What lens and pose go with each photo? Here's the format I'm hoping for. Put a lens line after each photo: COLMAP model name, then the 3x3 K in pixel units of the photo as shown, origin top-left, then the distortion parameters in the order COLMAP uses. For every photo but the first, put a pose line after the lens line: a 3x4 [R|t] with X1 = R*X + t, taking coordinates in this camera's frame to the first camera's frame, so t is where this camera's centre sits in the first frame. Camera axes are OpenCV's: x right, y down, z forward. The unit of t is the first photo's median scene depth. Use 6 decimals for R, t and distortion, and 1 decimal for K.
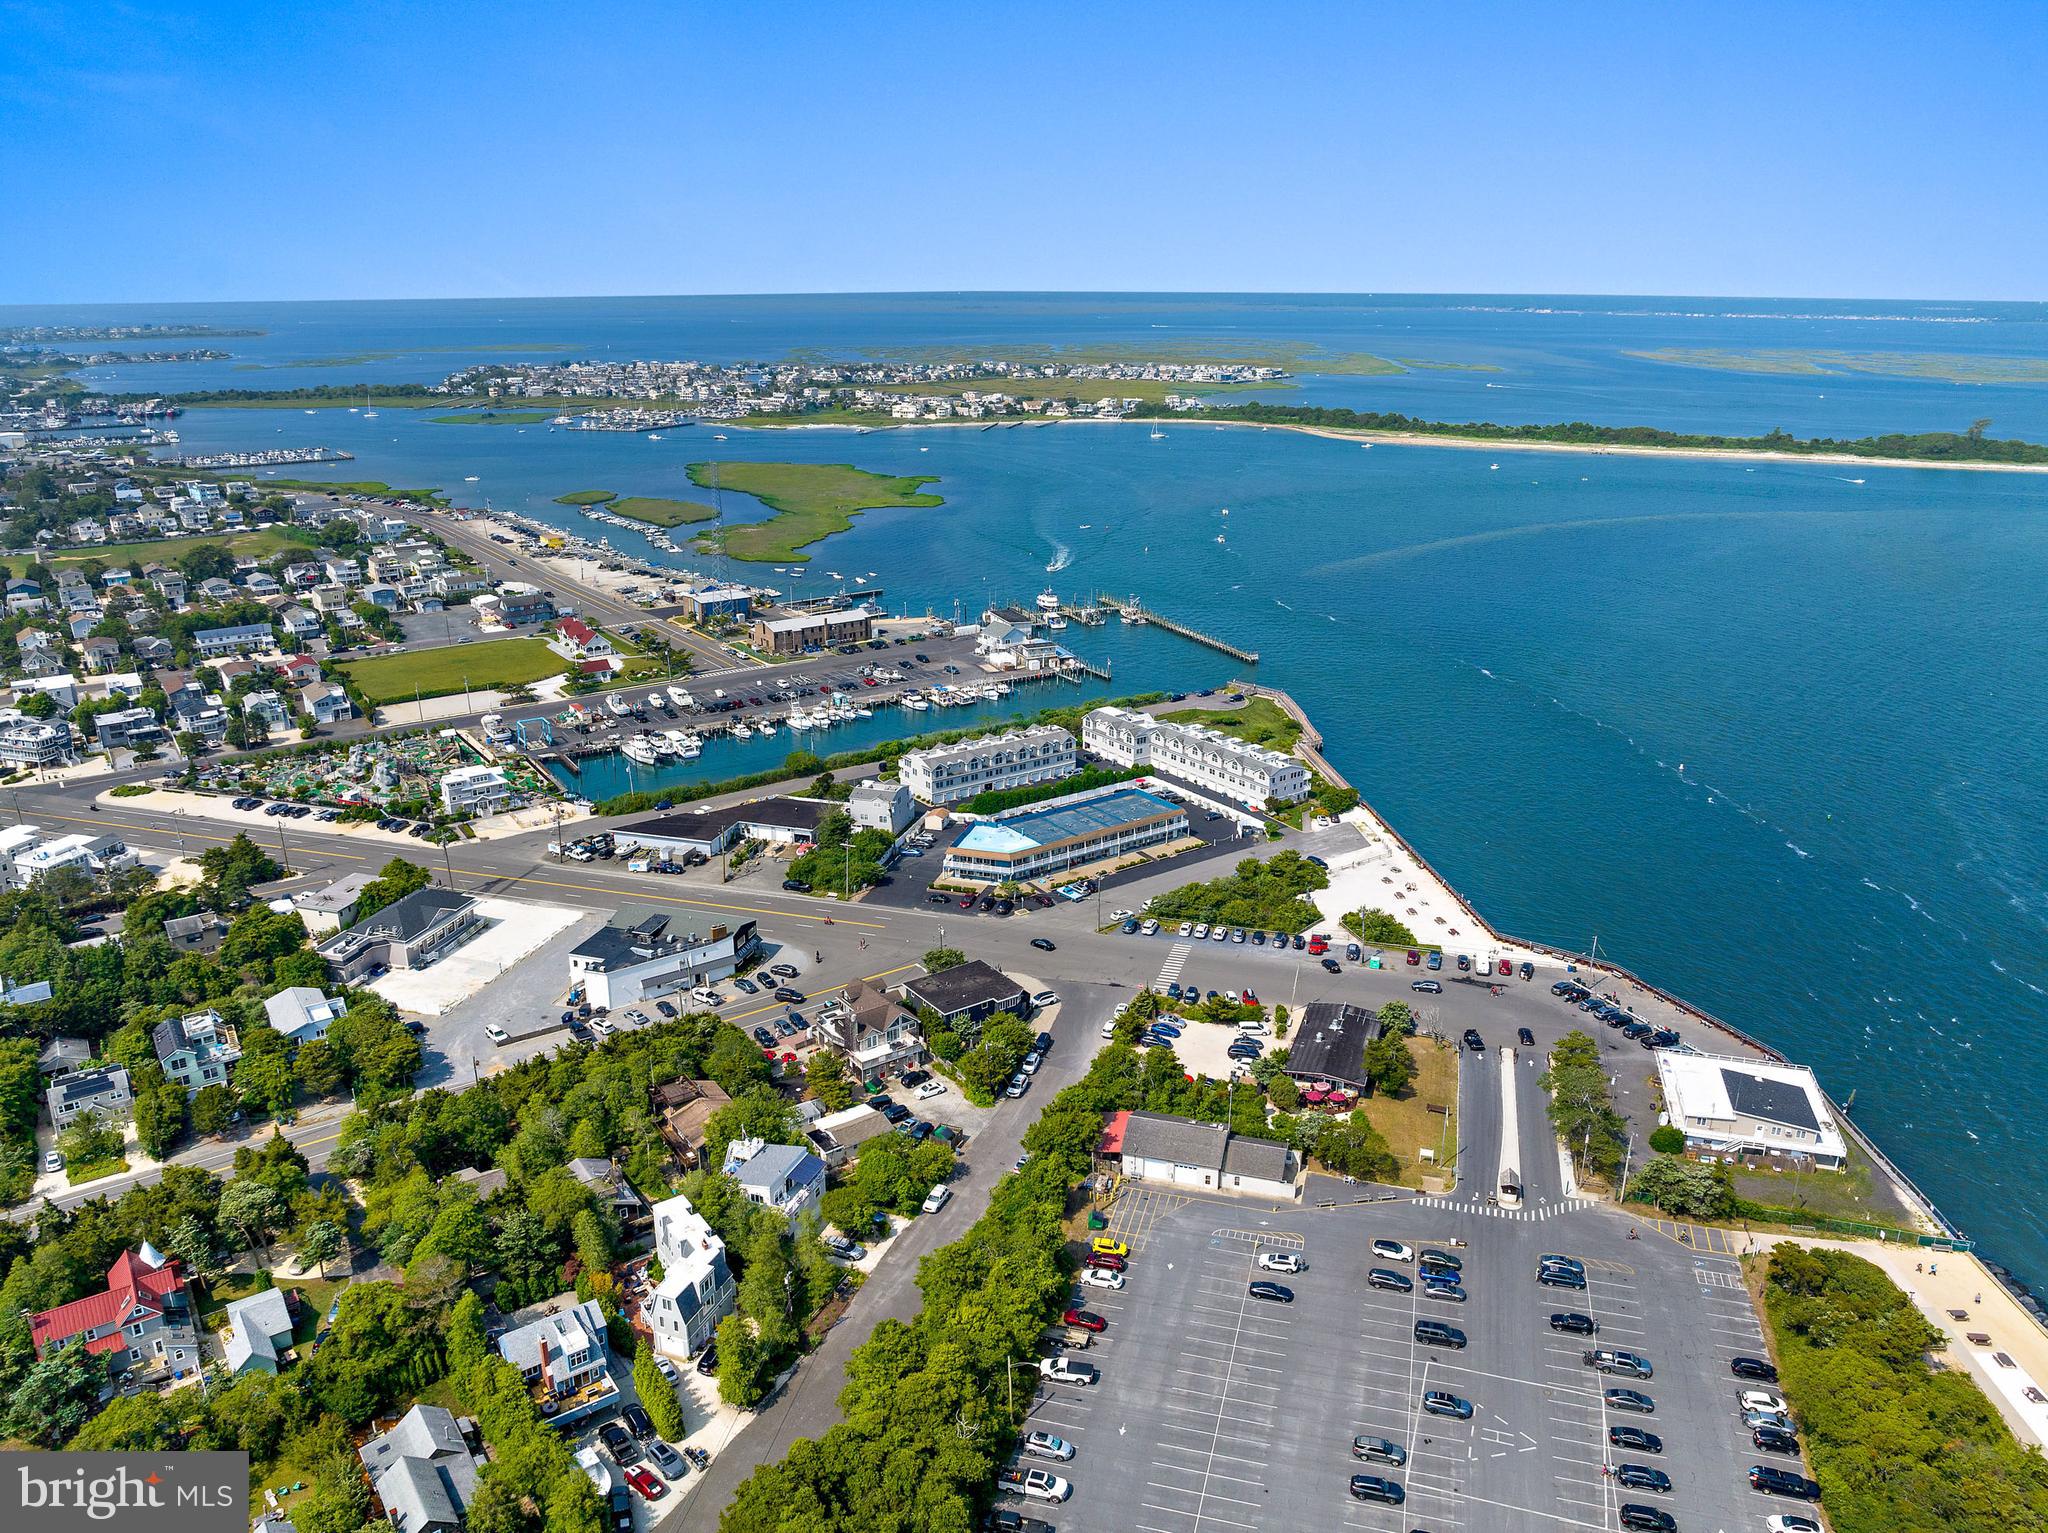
lens RADIAL K [[1472.7, 0, 1024.0], [0, 1472.7, 766.5], [0, 0, 1]] dist [-0.039868, 0.001724]
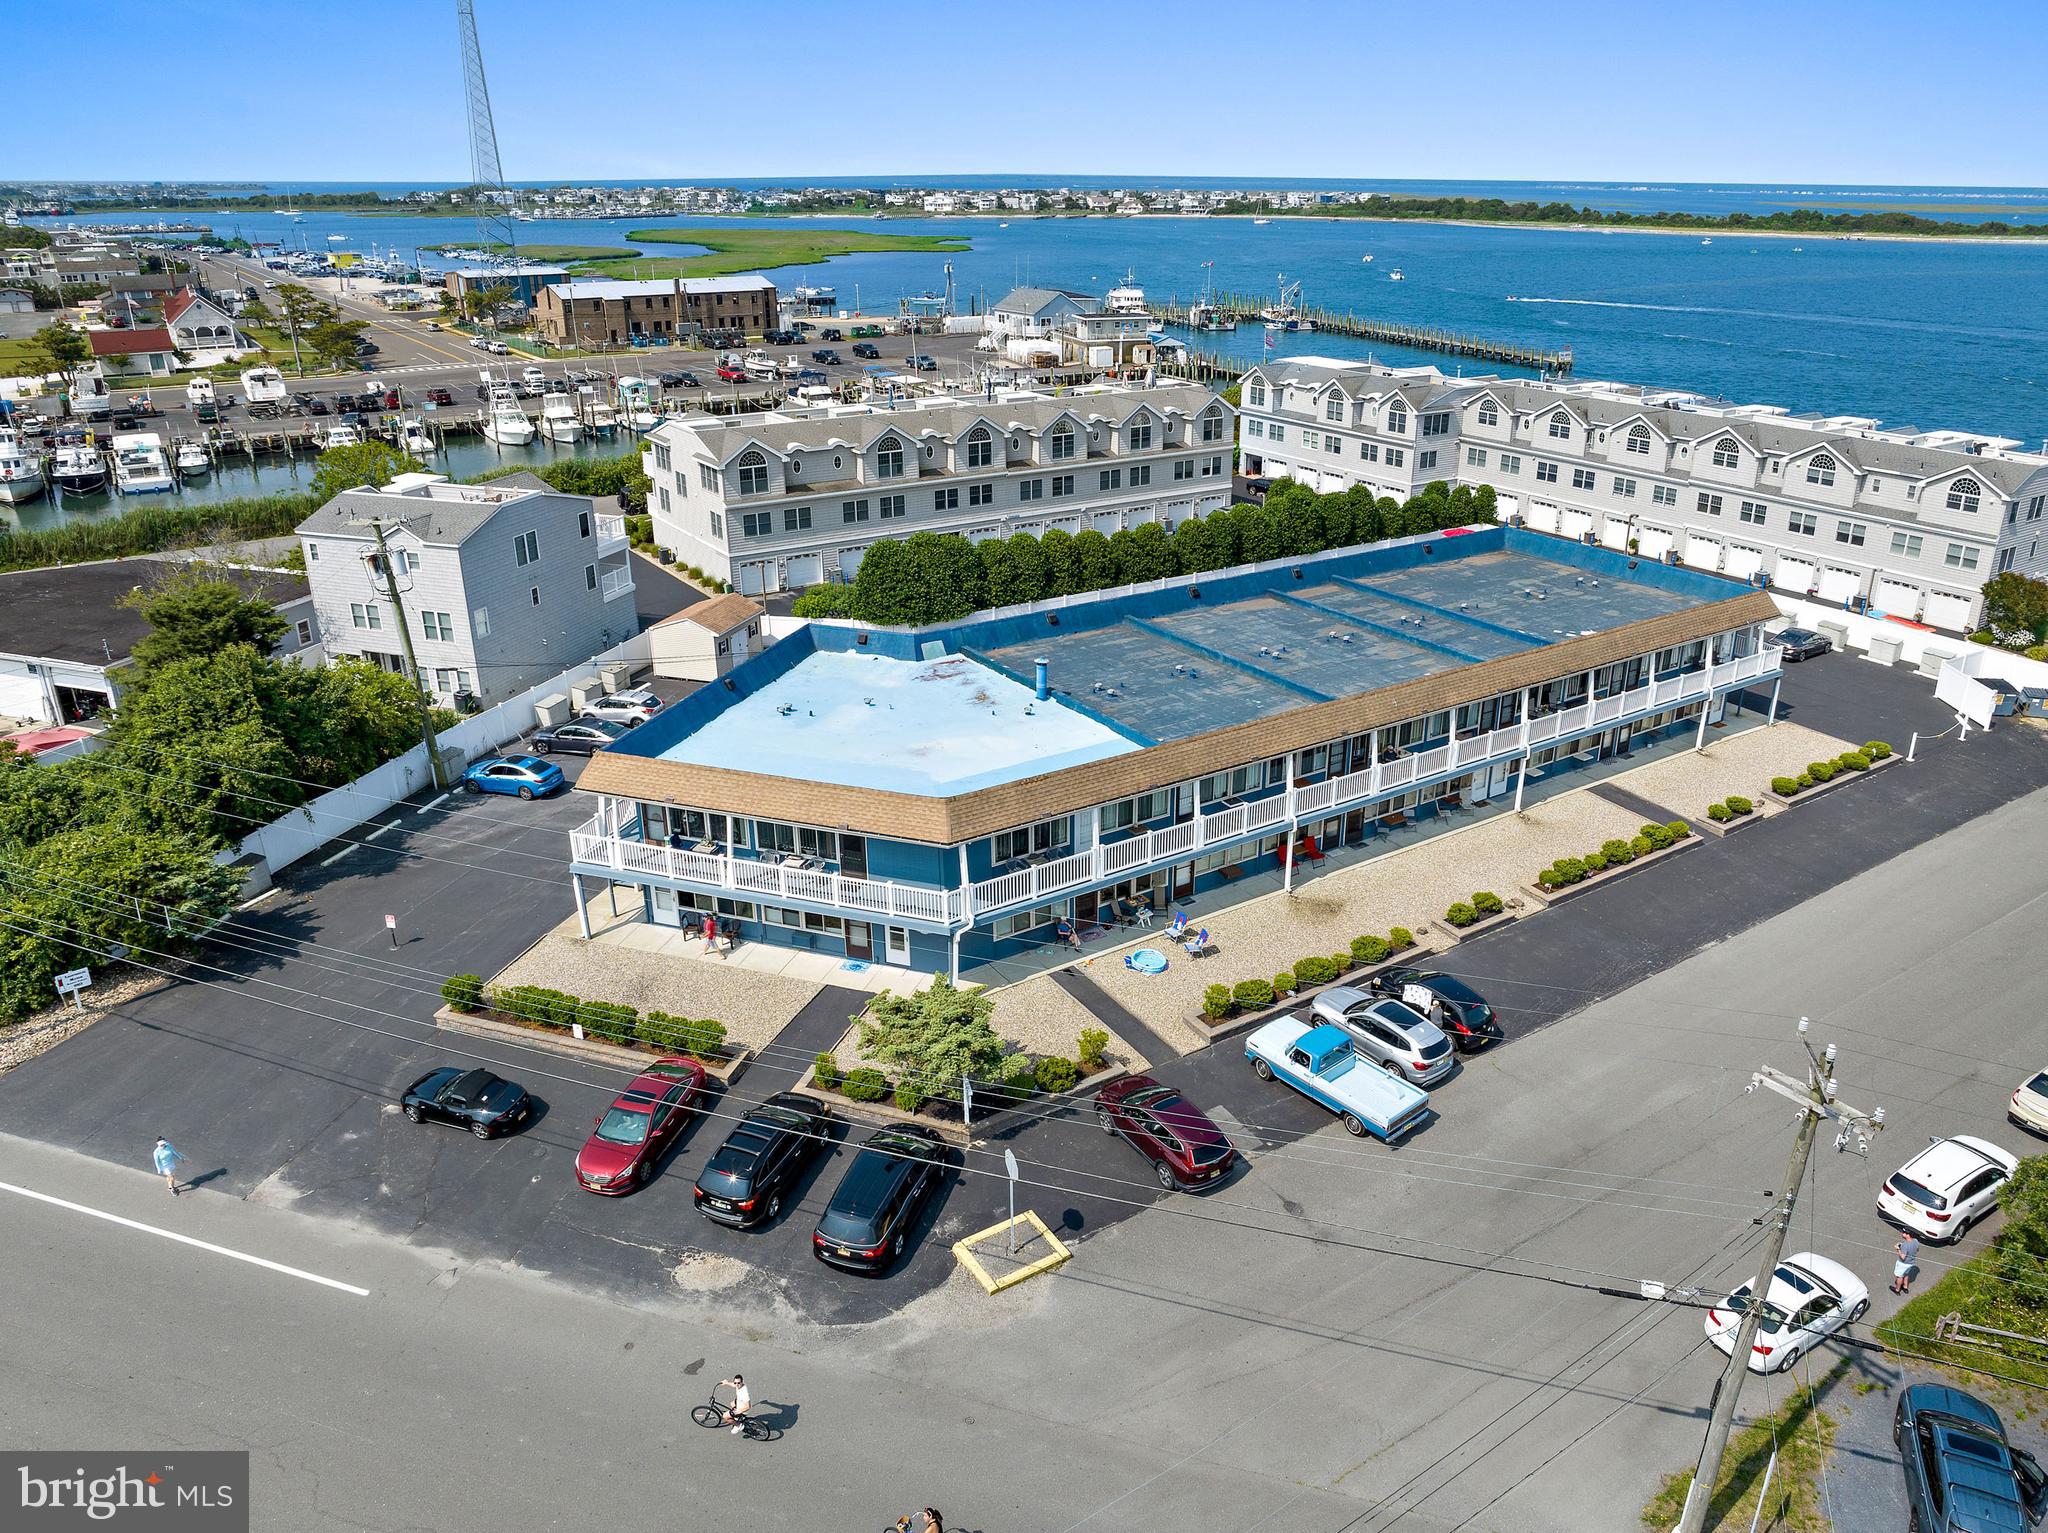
lens RADIAL K [[1465.5, 0, 1057.0], [0, 1465.5, 712.7], [0, 0, 1]] dist [-0.043256, 0.003140]
pose [[0.999754, 0.012413, -0.018377, 0.003967], [-0.011824, 0.999423, 0.031829, 0.037450], [0.018762, -0.031604, 0.999324, 0.712827]]
